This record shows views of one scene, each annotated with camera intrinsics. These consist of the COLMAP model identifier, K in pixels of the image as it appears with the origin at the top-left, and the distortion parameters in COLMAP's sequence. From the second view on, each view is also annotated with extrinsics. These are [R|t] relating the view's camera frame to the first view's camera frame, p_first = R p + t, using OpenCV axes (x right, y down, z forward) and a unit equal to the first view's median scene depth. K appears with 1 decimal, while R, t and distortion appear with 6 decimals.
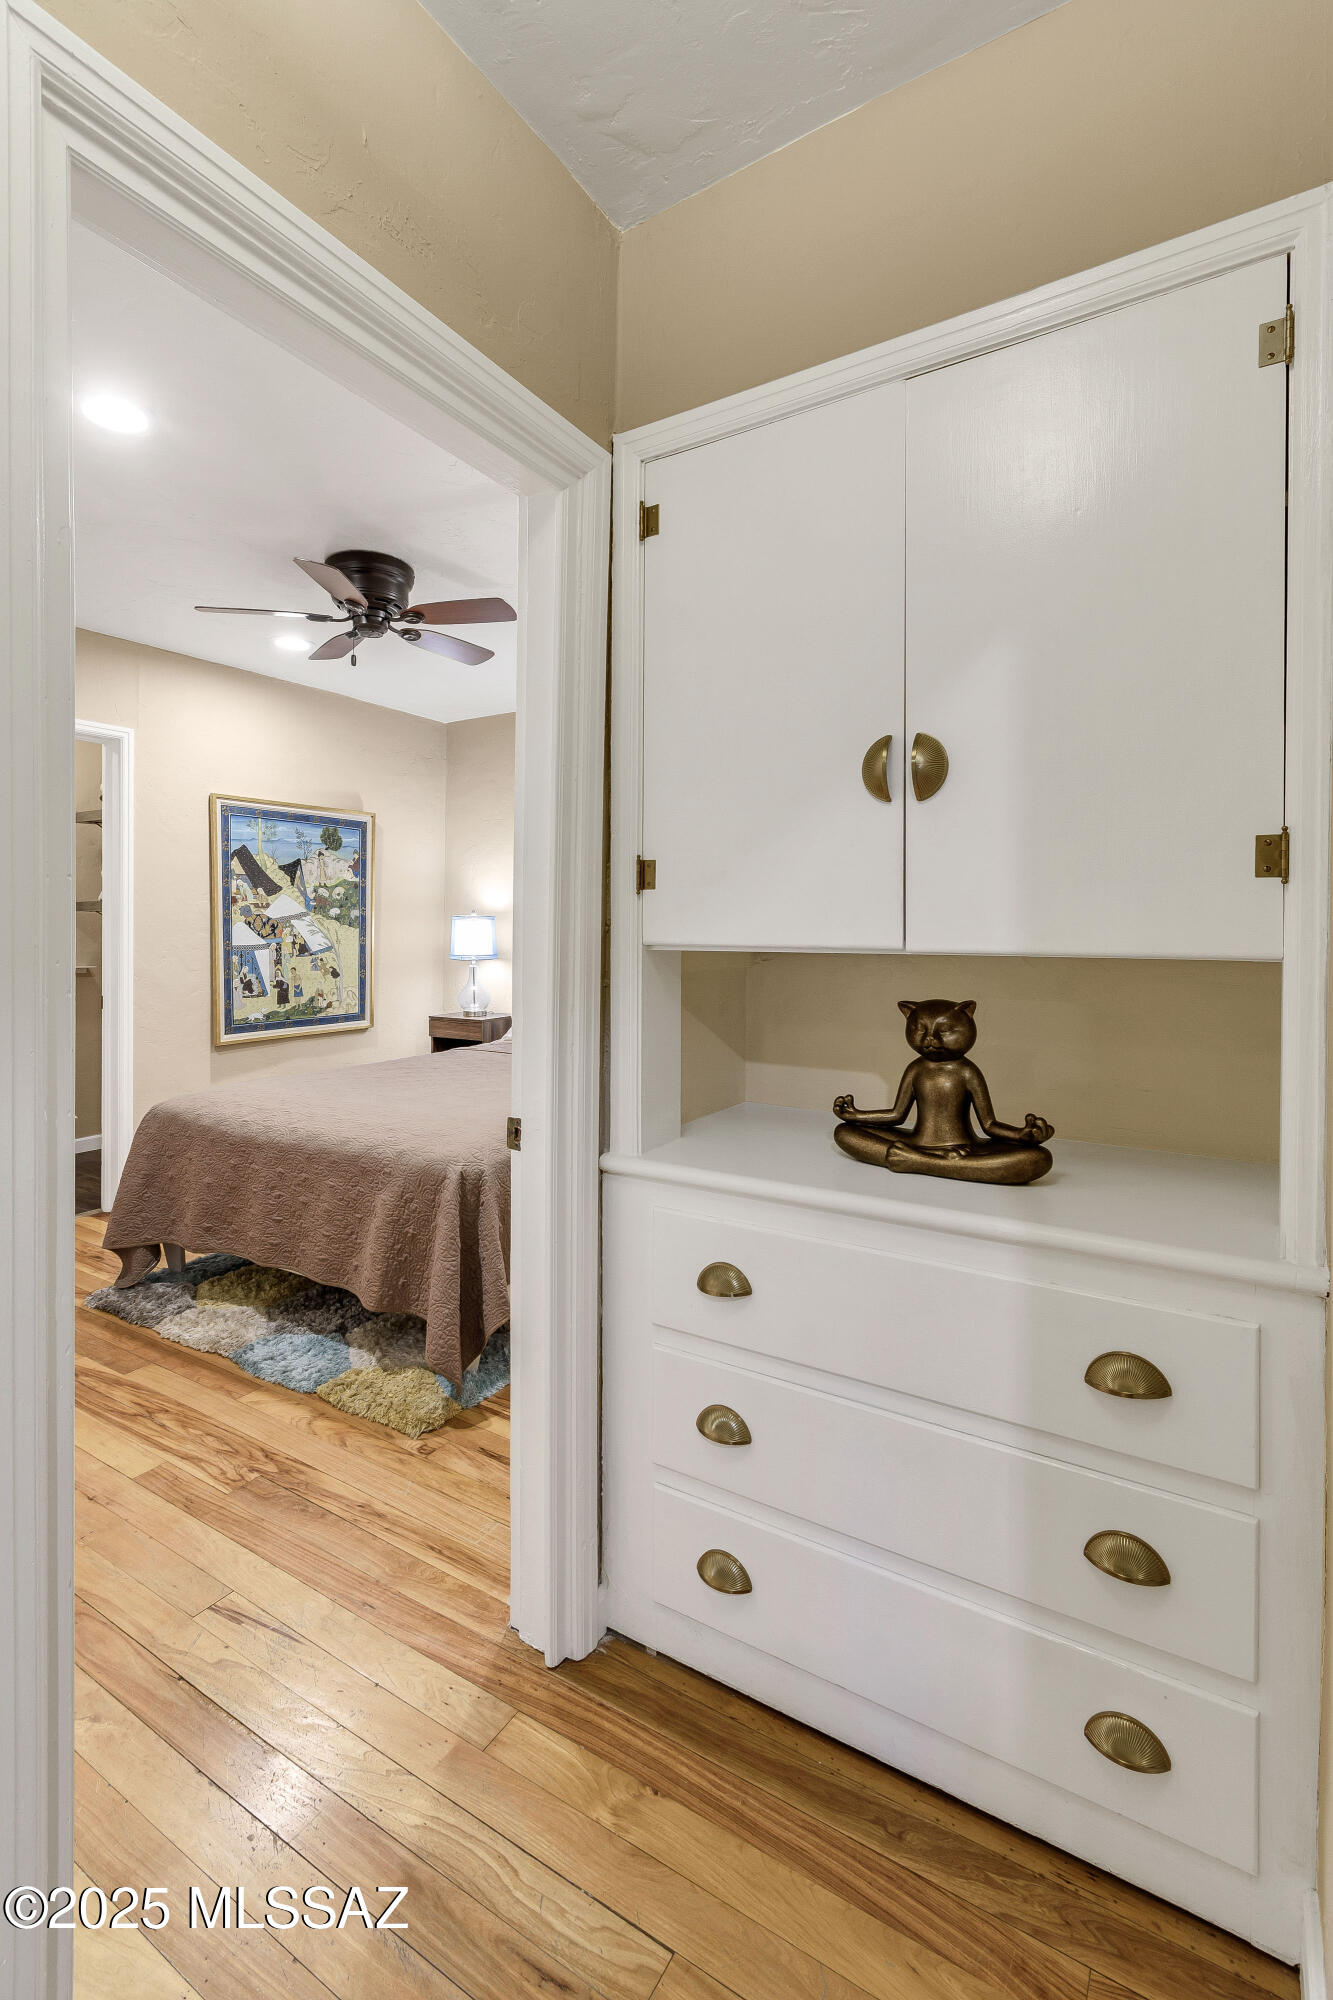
lens RADIAL K [[916.4, 0, 656.0], [0, 916.4, 930.4], [0, 0, 1]] dist [-0.000716, 0.000244]
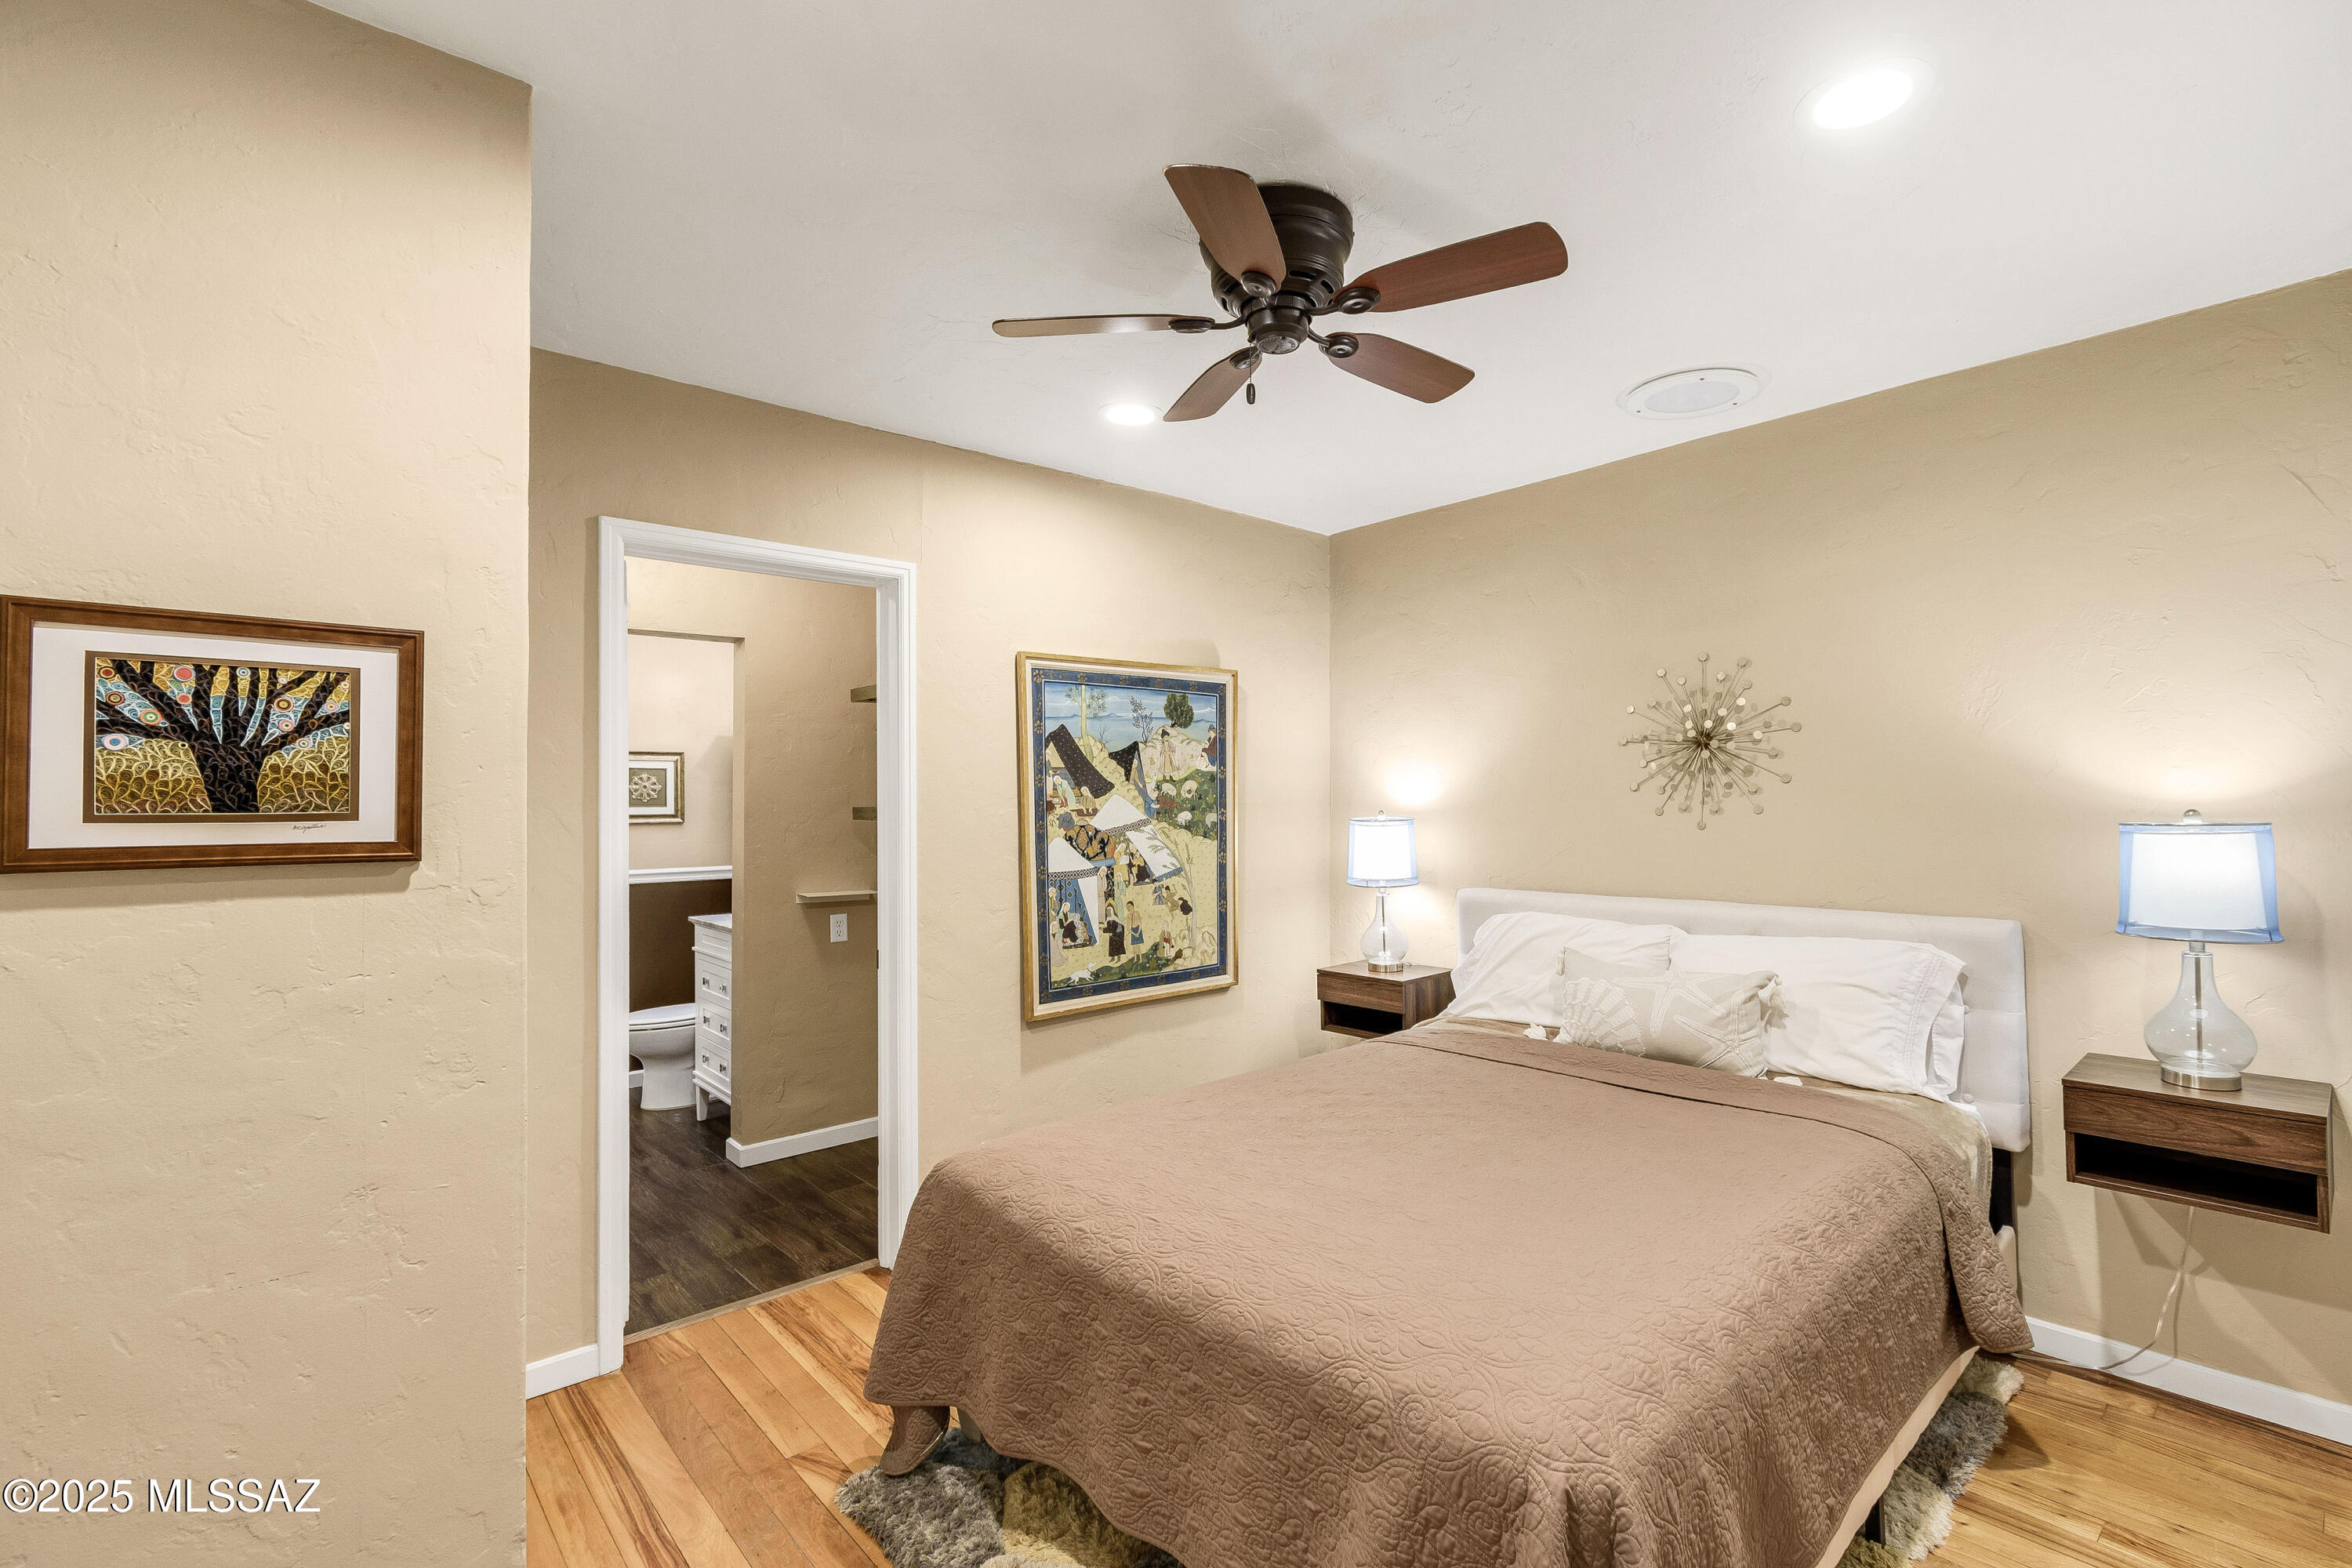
lens RADIAL K [[1069.9, 0, 1177.9], [0, 1069.9, 785.1], [0, 0, 1]] dist [-0.001064, 0.000097]
pose [[0.954394, -0.016576, -0.298089, -0.129278], [0.010916, 0.999727, -0.020642, -0.030605], [0.298350, 0.016446, 0.954315, 0.262304]]
